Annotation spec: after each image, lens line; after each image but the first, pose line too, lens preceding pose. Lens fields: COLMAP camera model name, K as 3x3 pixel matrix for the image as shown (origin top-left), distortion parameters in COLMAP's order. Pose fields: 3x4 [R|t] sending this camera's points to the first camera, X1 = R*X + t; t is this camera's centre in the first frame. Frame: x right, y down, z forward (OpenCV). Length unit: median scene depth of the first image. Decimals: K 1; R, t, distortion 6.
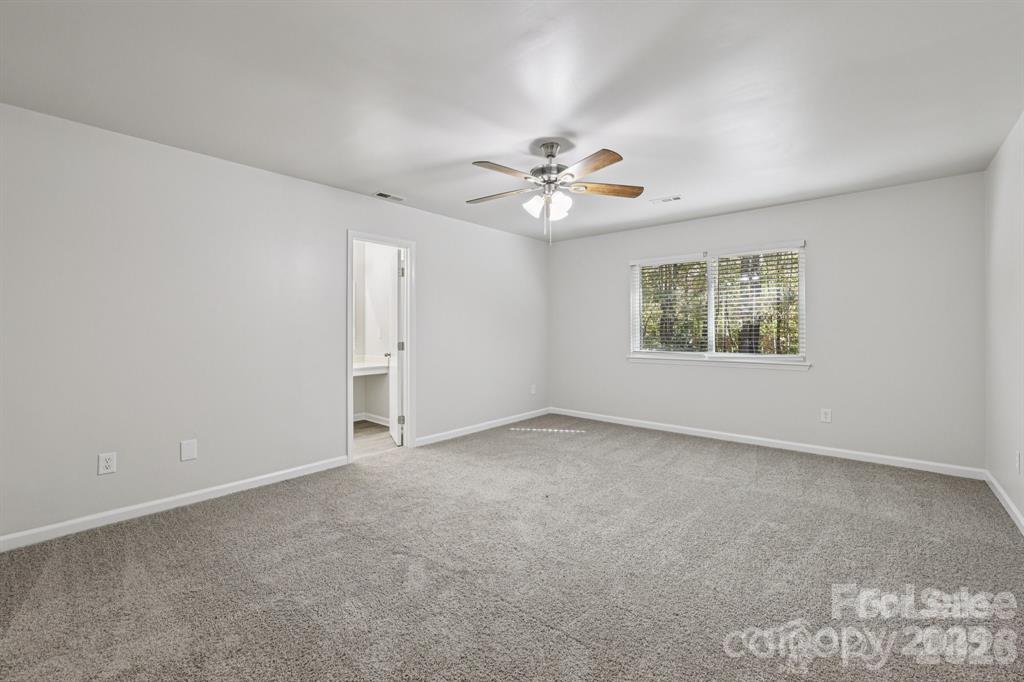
lens RADIAL K [[442.2, 0, 512.6], [0, 442.2, 336.0], [0, 0, 1]] dist [0.014910, -0.000226]
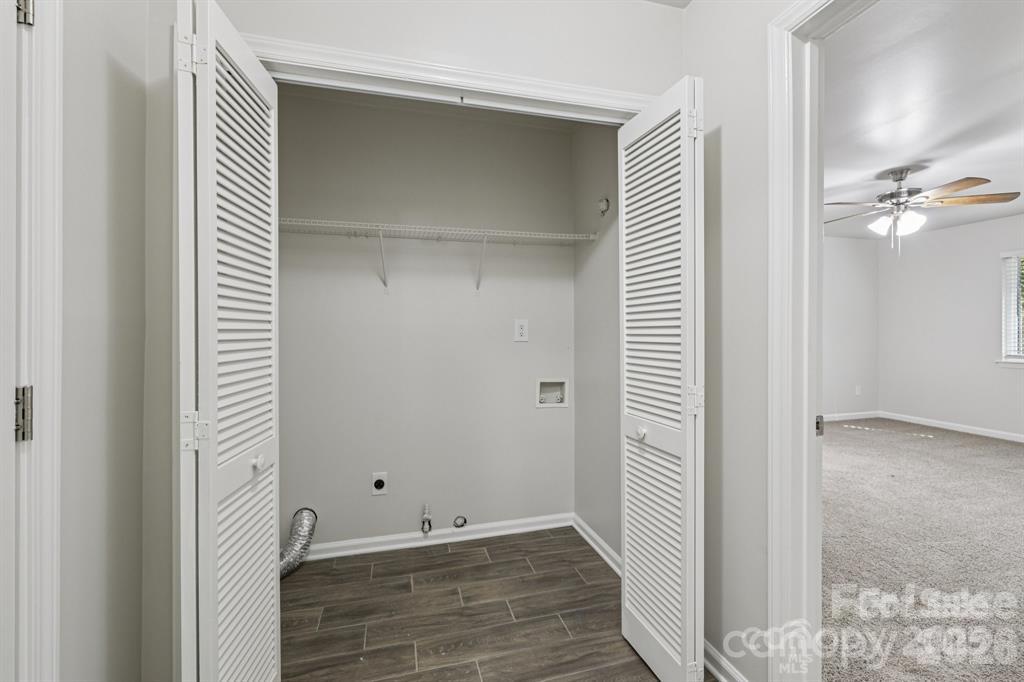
lens RADIAL K [[442.2, 0, 510.8], [0, 442.2, 336.8], [0, 0, 1]] dist [0.014910, -0.000226]
pose [[0.840316, 0.005072, -0.542073, -0.132919], [-0.005953, 0.999982, 0.000127, 0.007190], [0.542064, 0.003121, 0.840332, -0.534348]]
